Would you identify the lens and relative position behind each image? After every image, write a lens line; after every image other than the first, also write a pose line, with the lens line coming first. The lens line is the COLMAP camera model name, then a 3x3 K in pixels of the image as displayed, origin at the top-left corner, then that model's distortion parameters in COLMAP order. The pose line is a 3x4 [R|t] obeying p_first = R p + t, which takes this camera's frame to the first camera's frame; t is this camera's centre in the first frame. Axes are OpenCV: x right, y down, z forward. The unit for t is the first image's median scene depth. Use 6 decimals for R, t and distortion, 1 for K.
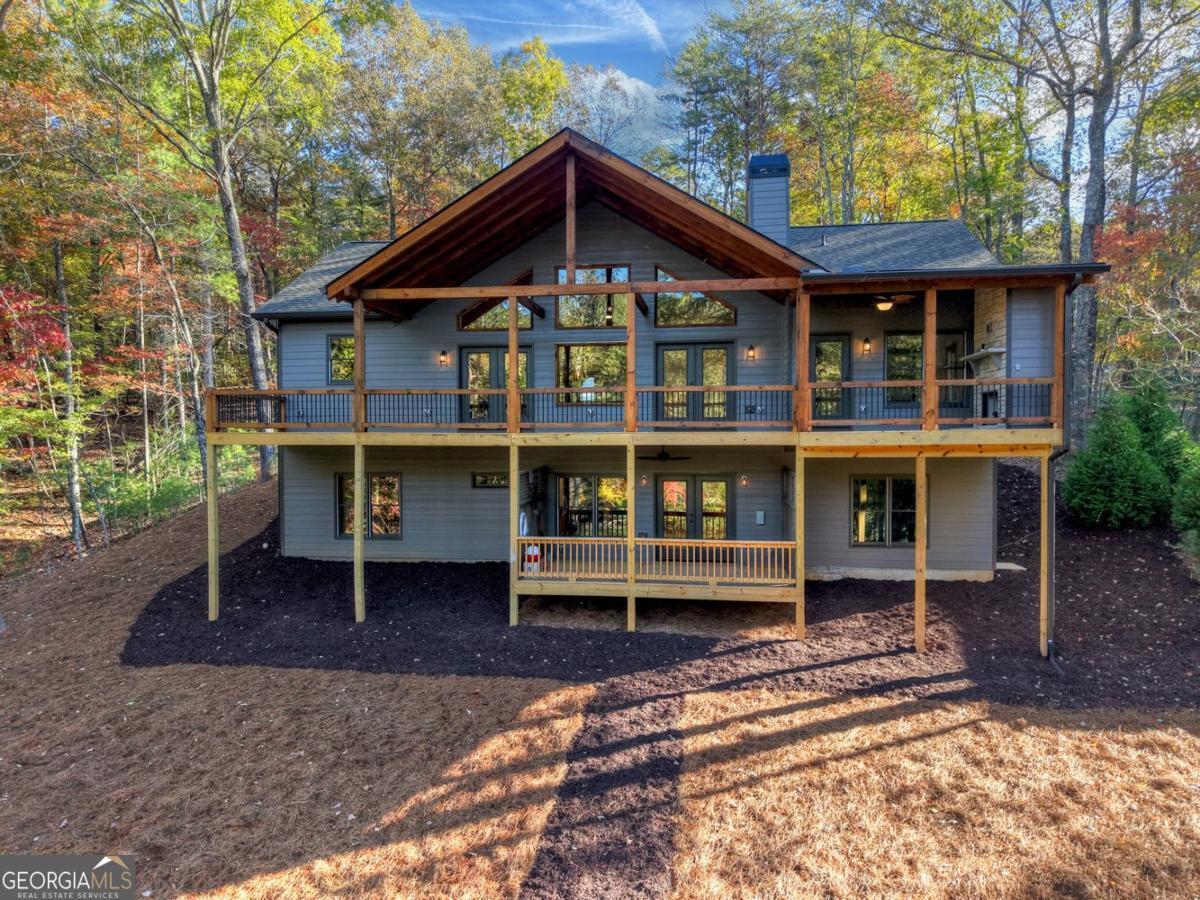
lens RADIAL K [[808.8, 0, 597.3], [0, 808.8, 453.9], [0, 0, 1]] dist [0.034506, -0.044492]
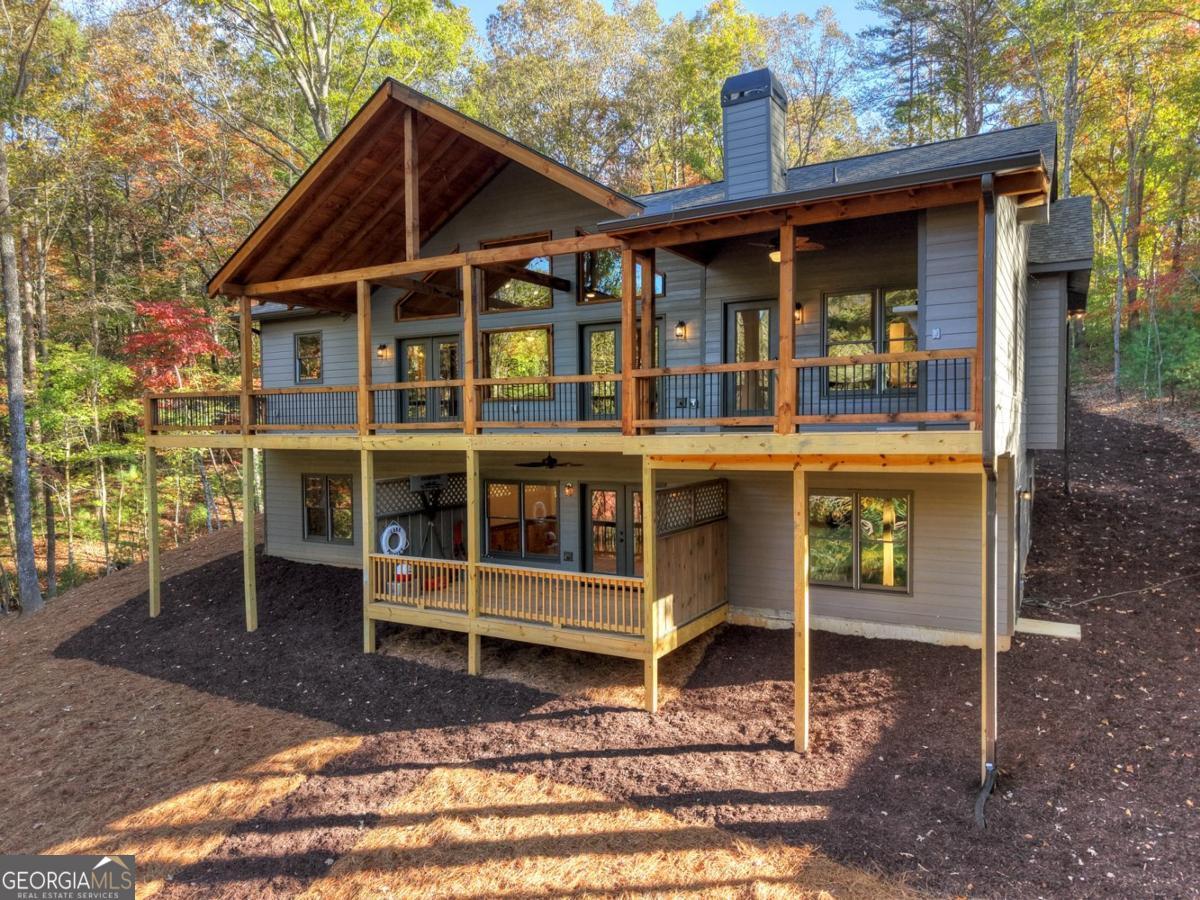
lens RADIAL K [[808.8, 0, 597.3], [0, 808.8, 453.9], [0, 0, 1]] dist [0.034506, -0.044492]
pose [[0.924675, 0.006041, -0.380709, 0.529421], [-0.000413, 0.999889, 0.014862, -0.021948], [0.380757, -0.013586, 0.924575, 0.311781]]
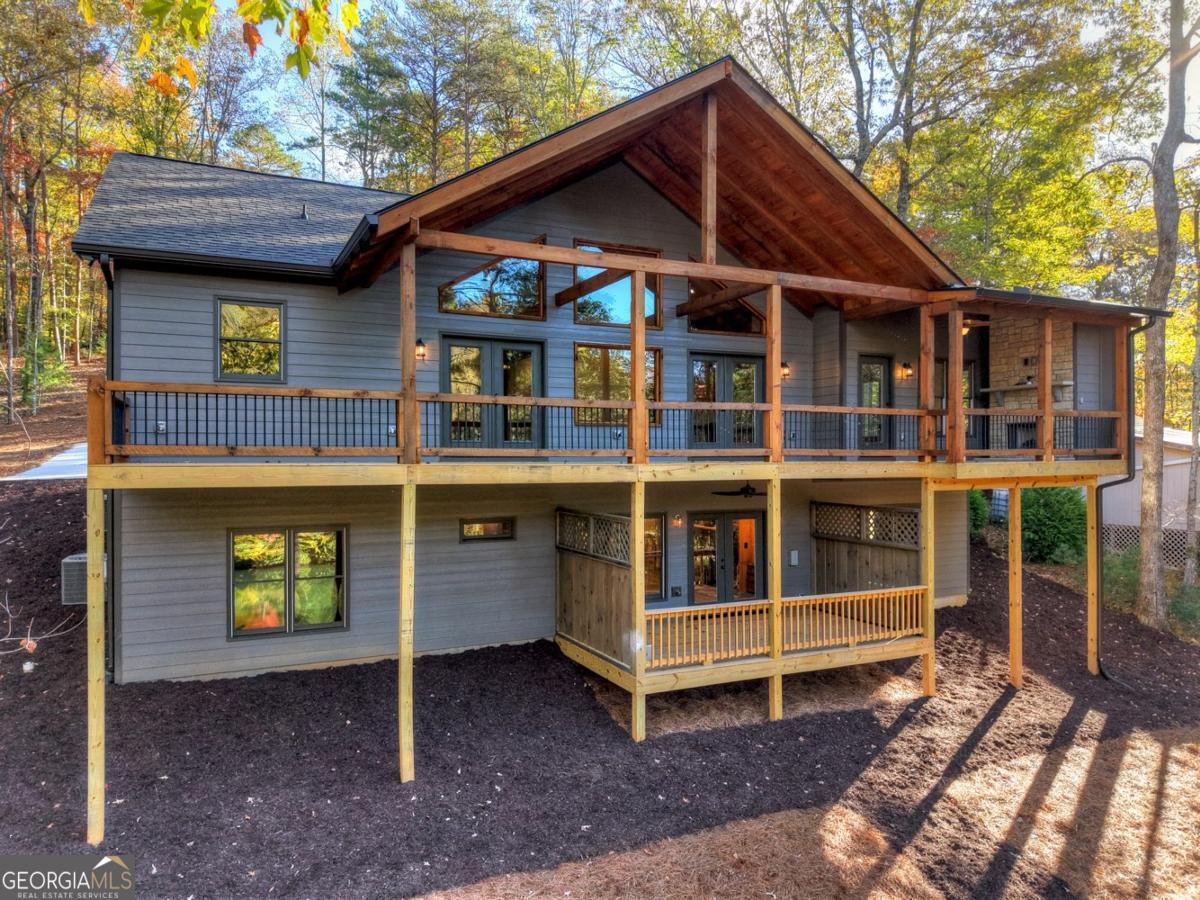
lens RADIAL K [[817.5, 0, 603.2], [0, 817.5, 448.2], [0, 0, 1]] dist [-0.001299, -0.004177]
pose [[0.831008, 0.007633, 0.556208, -0.595161], [0.009810, 0.999549, -0.028374, -0.022207], [-0.556174, 0.029035, 0.830559, 0.483613]]
